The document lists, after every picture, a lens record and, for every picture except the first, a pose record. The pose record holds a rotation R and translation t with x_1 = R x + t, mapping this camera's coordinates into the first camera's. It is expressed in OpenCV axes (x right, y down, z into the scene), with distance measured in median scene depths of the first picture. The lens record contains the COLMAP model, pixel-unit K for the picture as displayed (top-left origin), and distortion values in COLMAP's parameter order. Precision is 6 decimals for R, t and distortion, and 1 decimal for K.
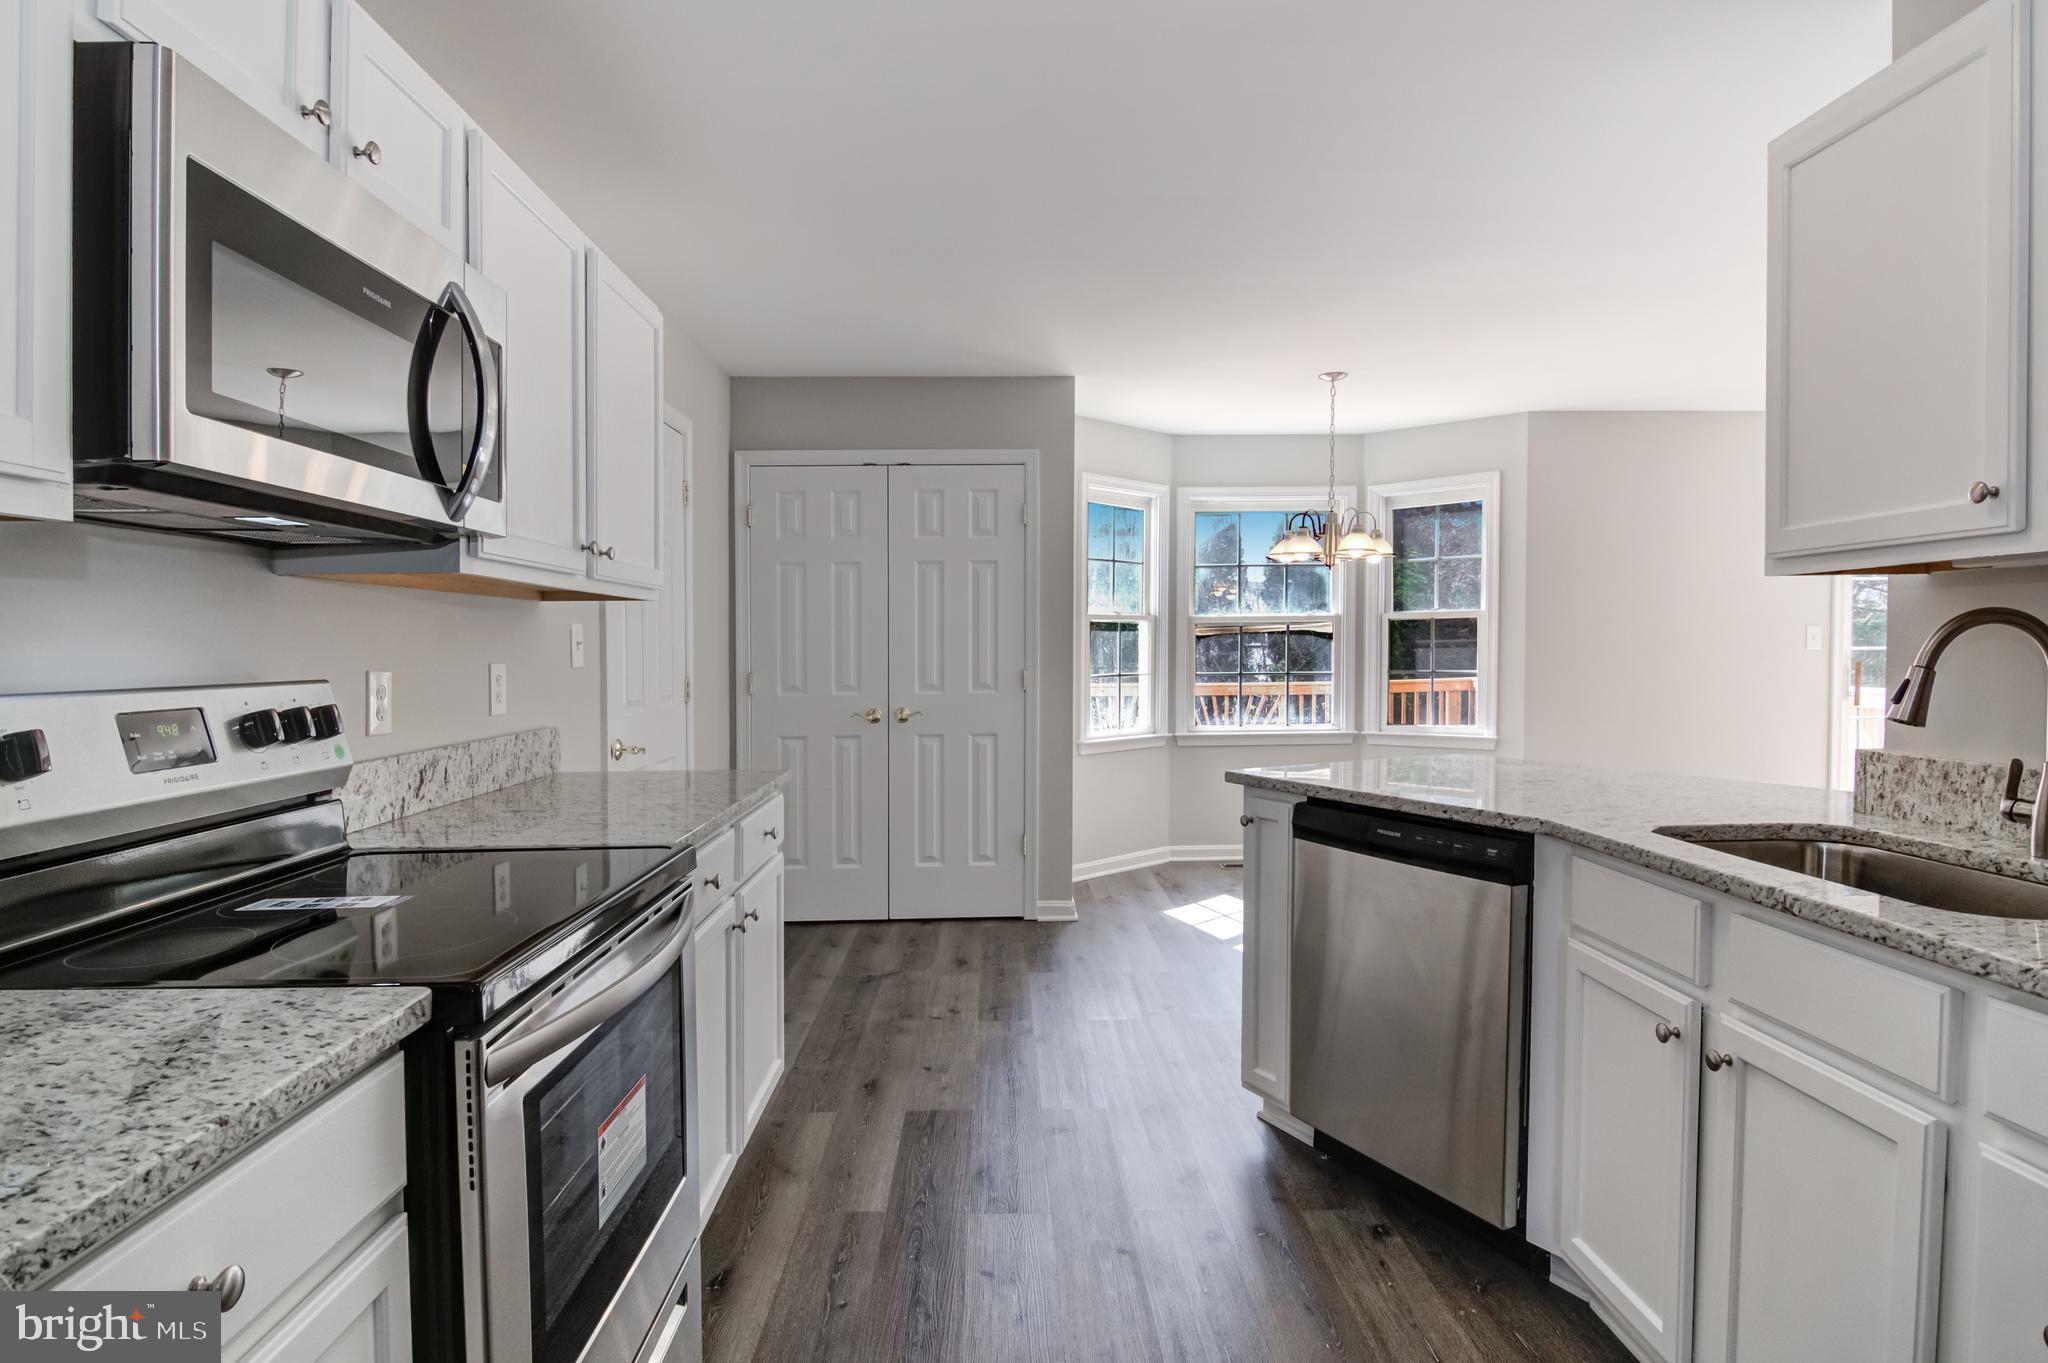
lens RADIAL K [[1056.0, 0, 1024.0], [0, 1056.0, 681.5], [0, 0, 1]] dist [0.000896, -0.000341]
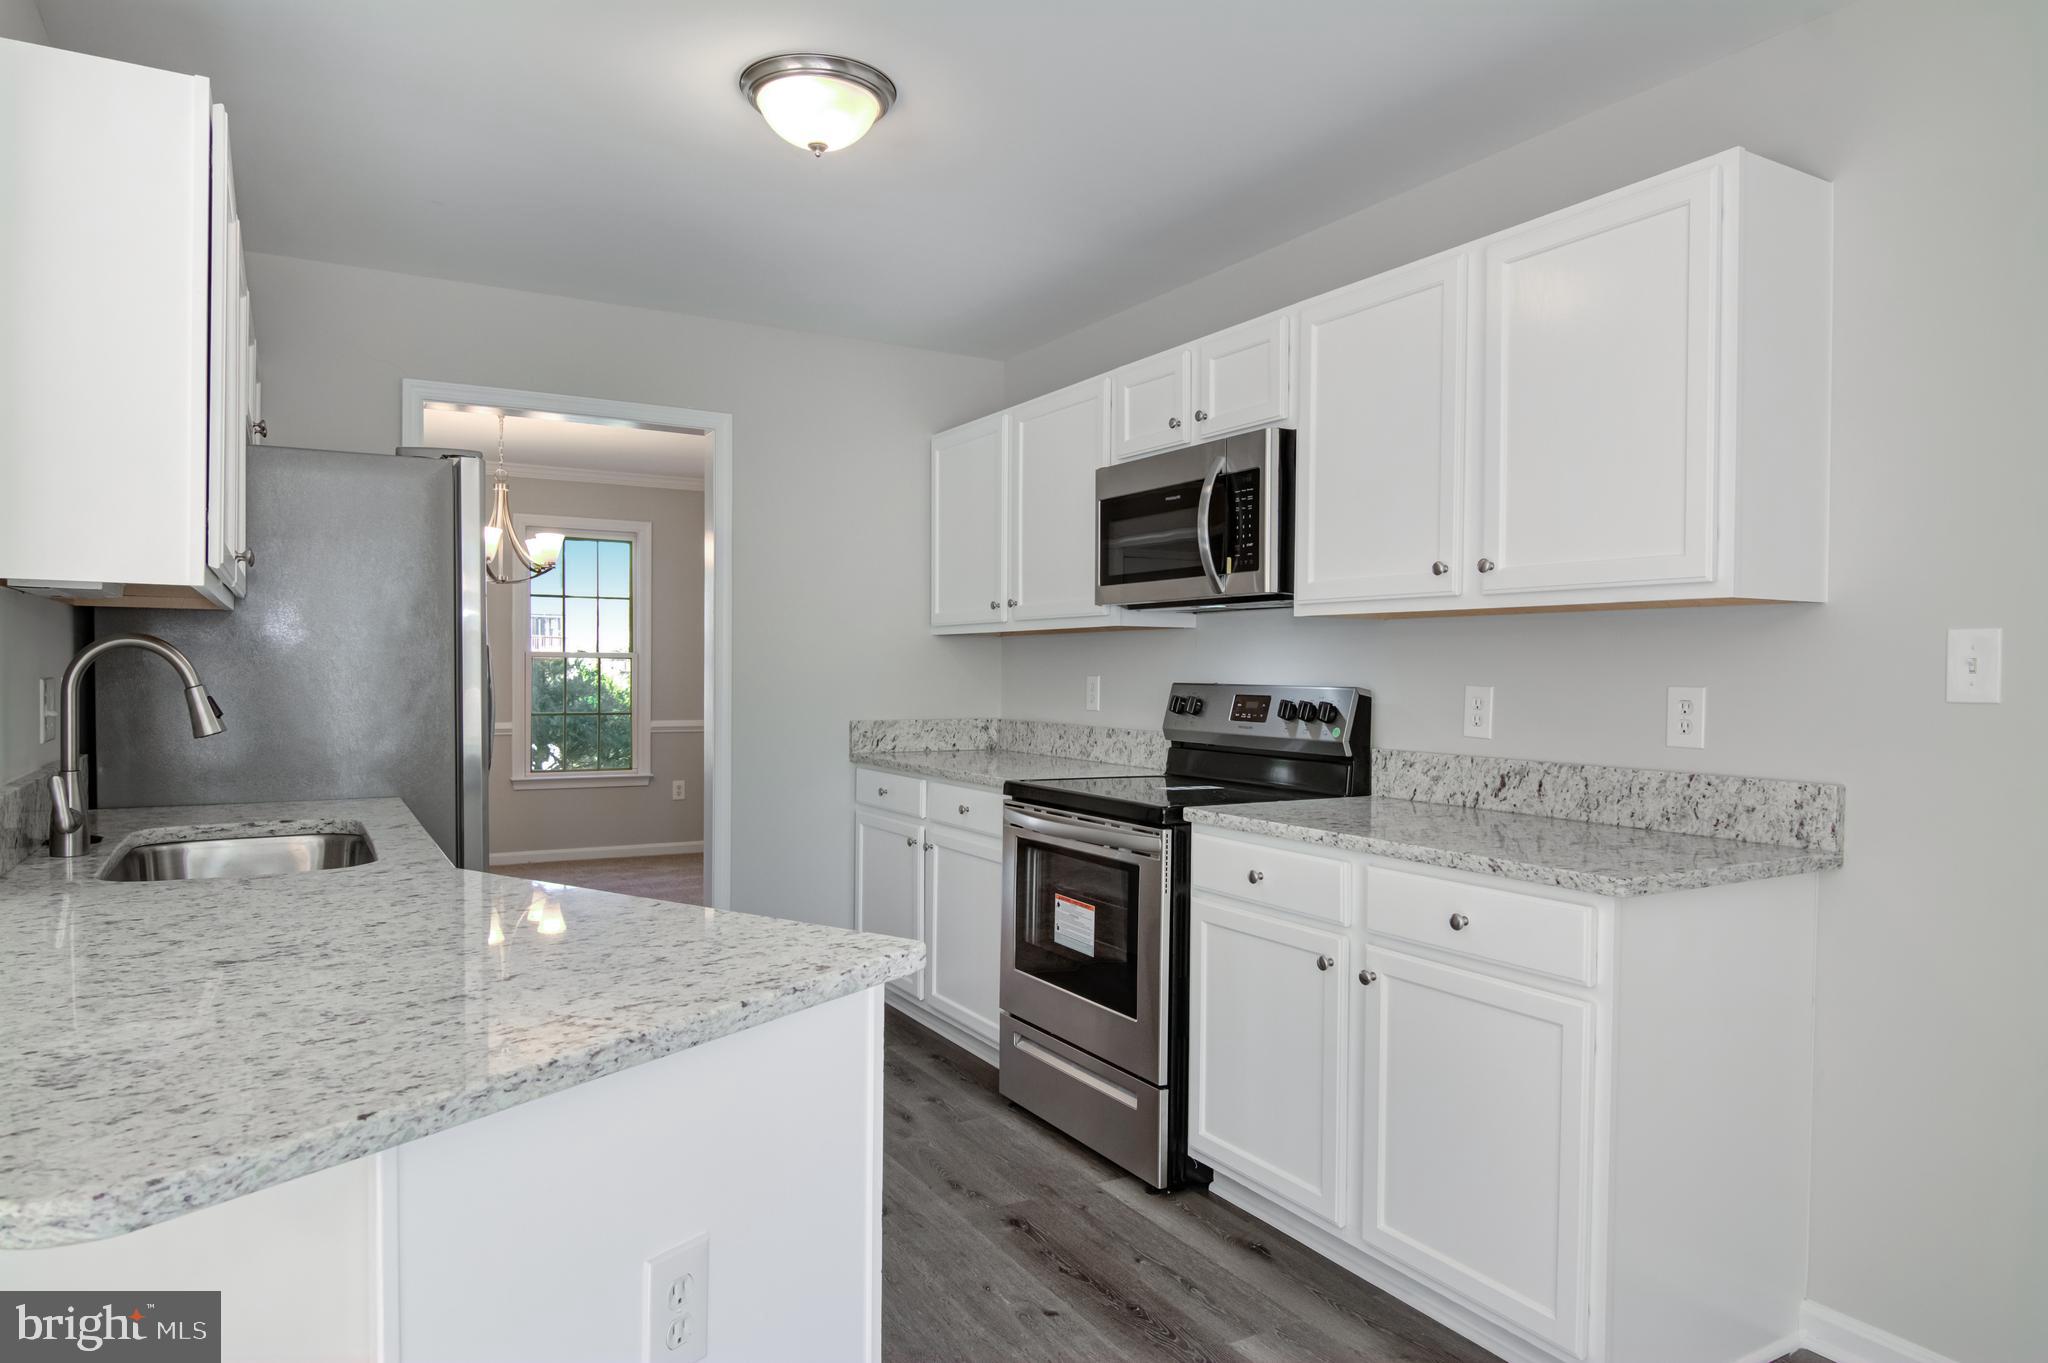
lens RADIAL K [[1252.2, 0, 1010.4], [0, 1252.2, 691.1], [0, 0, 1]] dist [0.008567, -0.036163]
pose [[-0.881033, 0.010365, -0.472942, 0.419414], [-0.016227, 0.998509, 0.052112, -0.053380], [0.472777, 0.053587, -0.879551, 1.511046]]
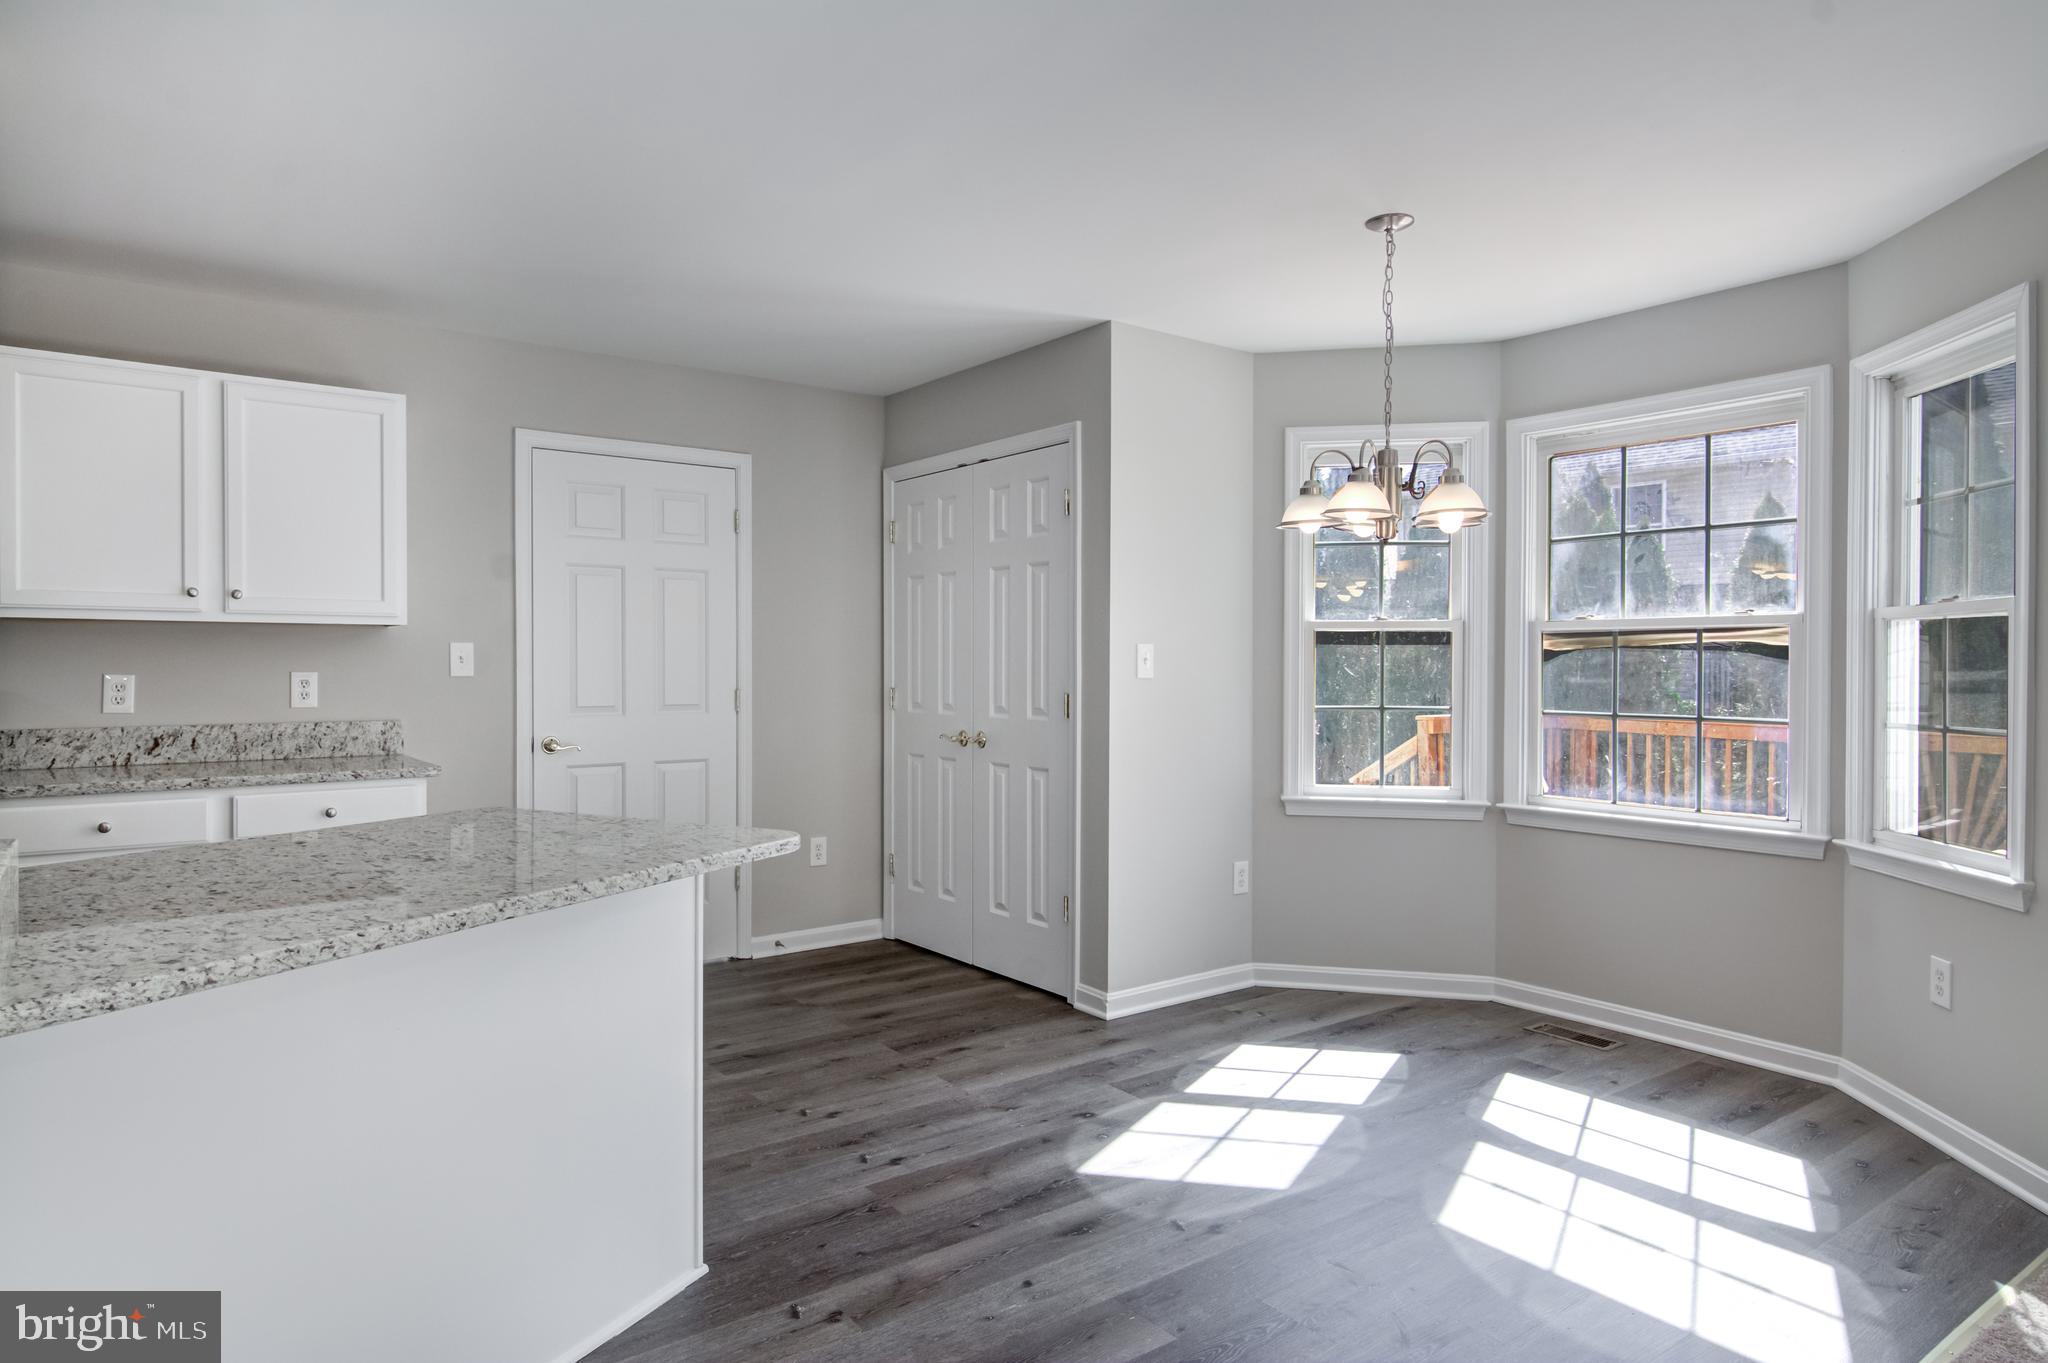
lens RADIAL K [[1198.5, 0, 1024.0], [0, 1198.5, 681.5], [0, 0, 1]] dist [0.030458, -0.027671]
pose [[0.588670, 0.023672, -0.808026, 1.303304], [-0.034467, 0.999397, 0.004169, -0.041924], [0.807638, 0.025396, 0.589131, 0.766919]]
